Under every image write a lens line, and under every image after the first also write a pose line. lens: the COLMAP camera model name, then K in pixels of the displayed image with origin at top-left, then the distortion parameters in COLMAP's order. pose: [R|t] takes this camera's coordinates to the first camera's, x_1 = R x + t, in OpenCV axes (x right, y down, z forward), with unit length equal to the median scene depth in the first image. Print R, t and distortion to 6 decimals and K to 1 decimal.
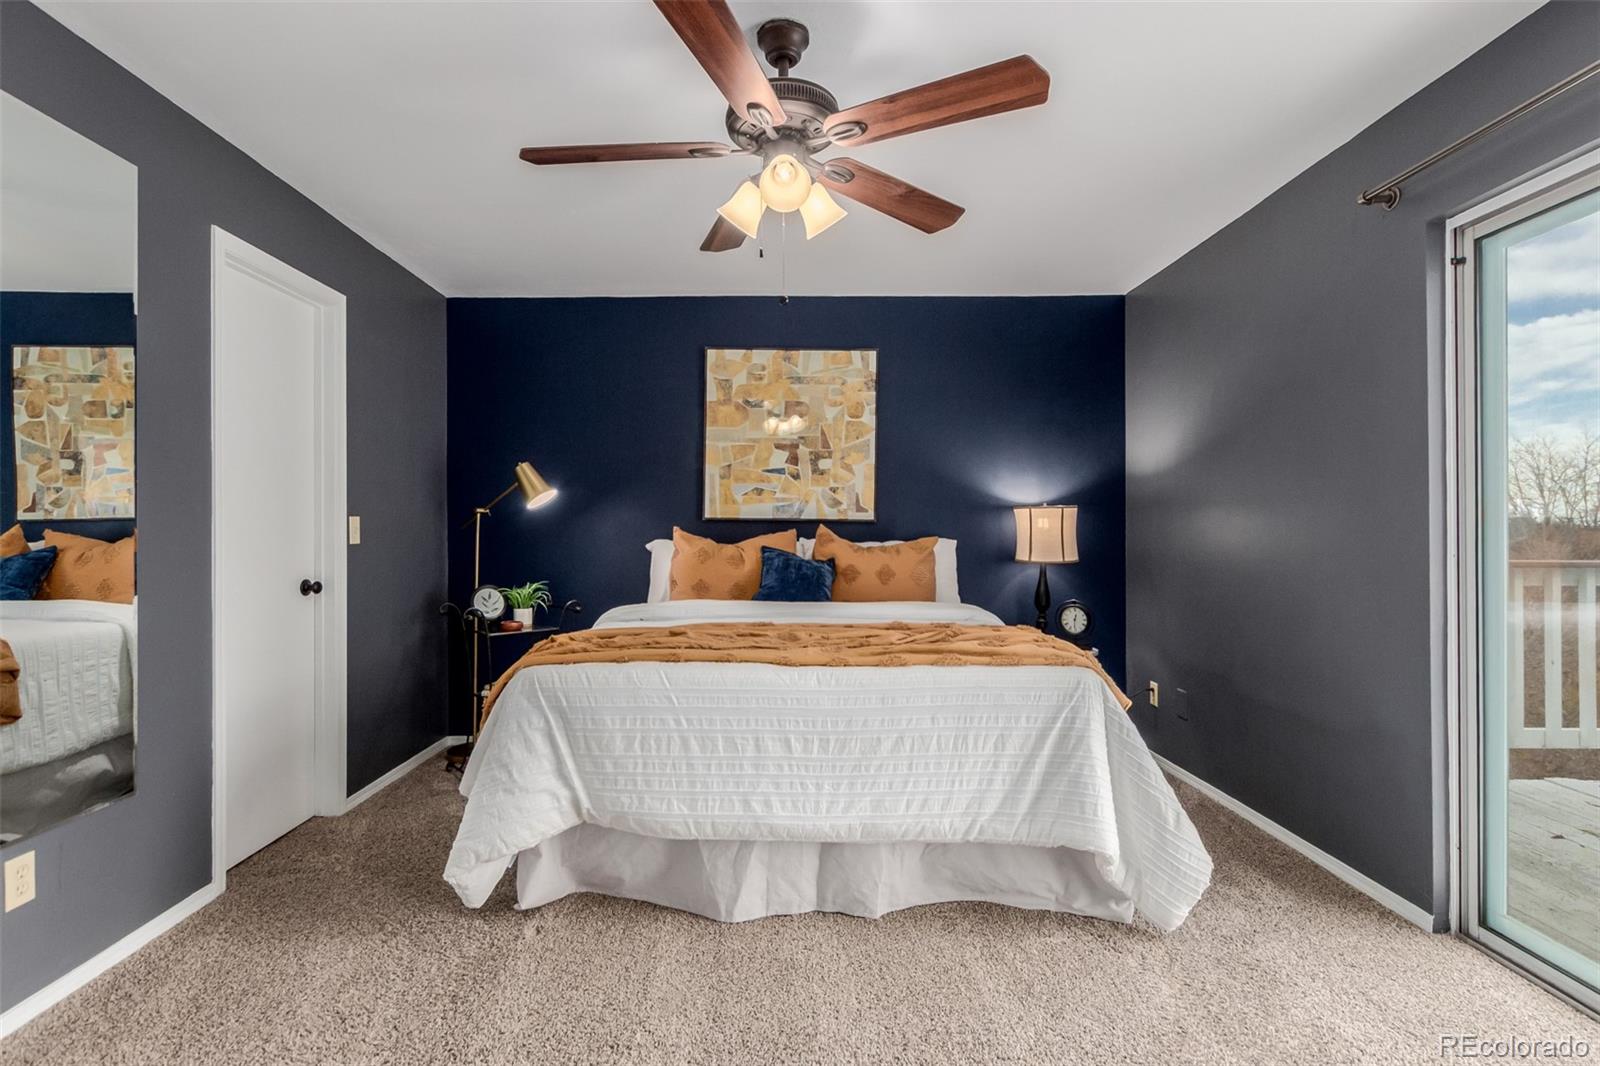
lens RADIAL K [[745.9, 0, 784.1], [0, 745.9, 524.7], [0, 0, 1]] dist [0.008529, -0.001434]
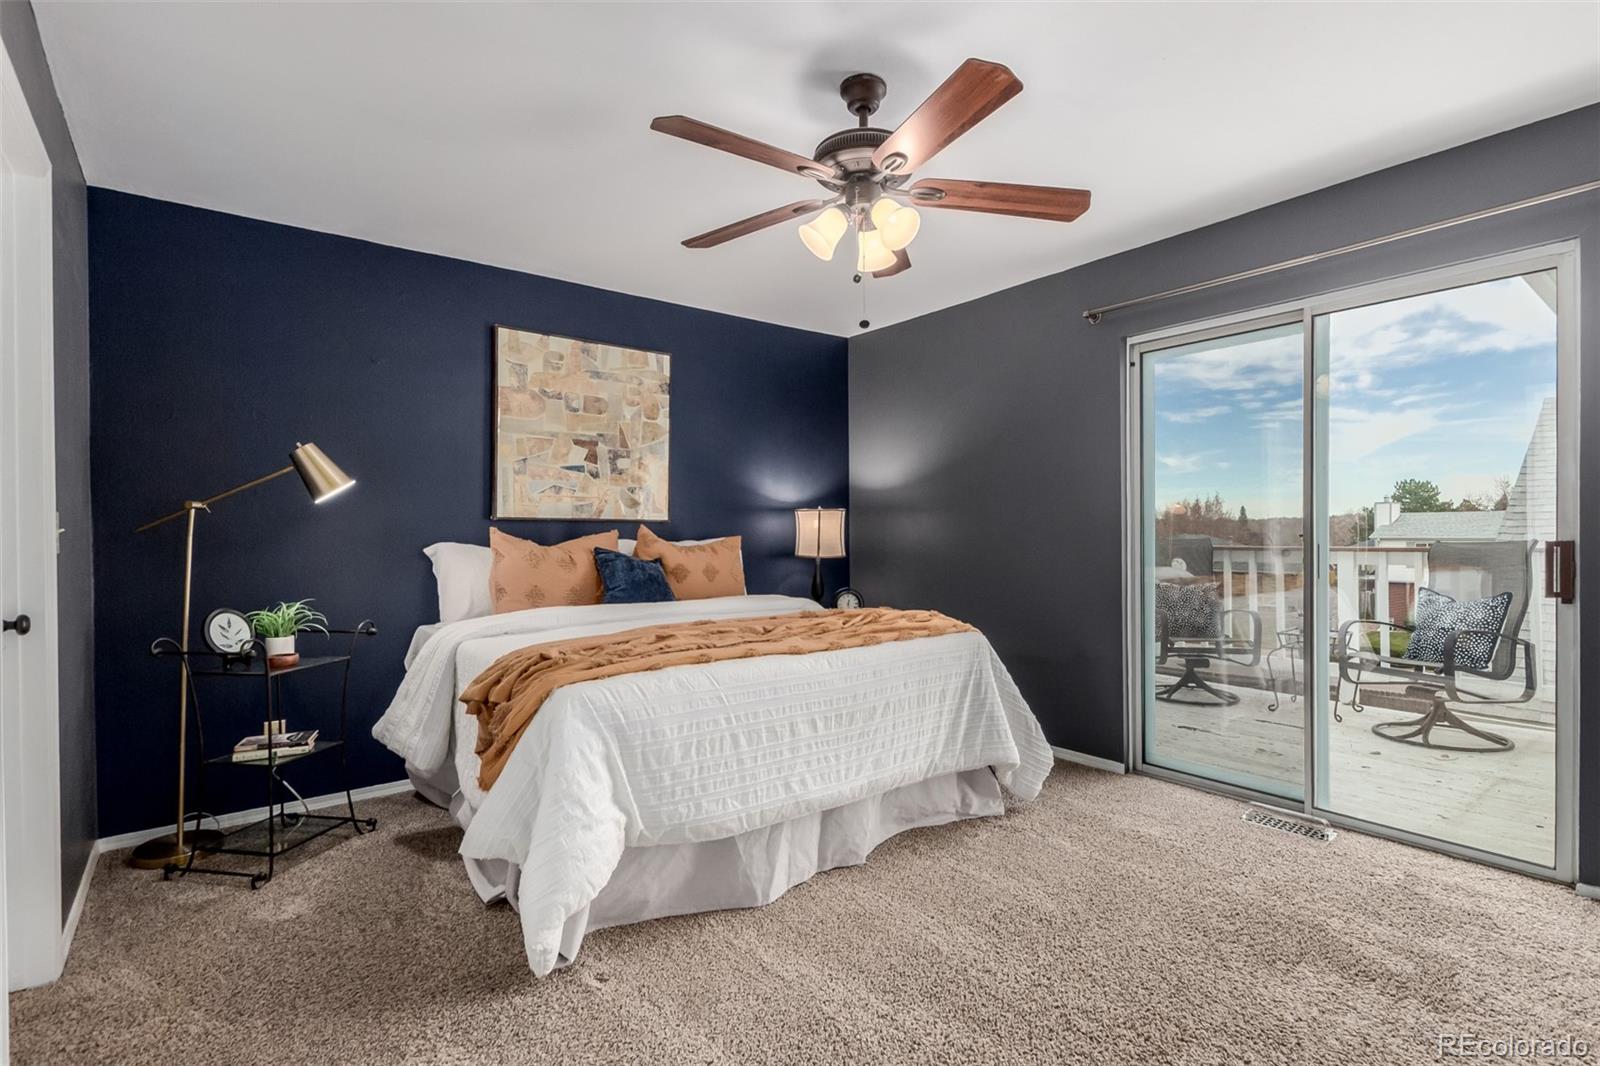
lens RADIAL K [[745.9, 0, 795.0], [0, 745.9, 532.3], [0, 0, 1]] dist [0.008529, -0.001434]
pose [[0.790934, -0.005813, 0.611874, -0.644885], [0.001318, 0.999969, 0.007797, 0.003319], [-0.611900, -0.005361, 0.790917, 0.144324]]
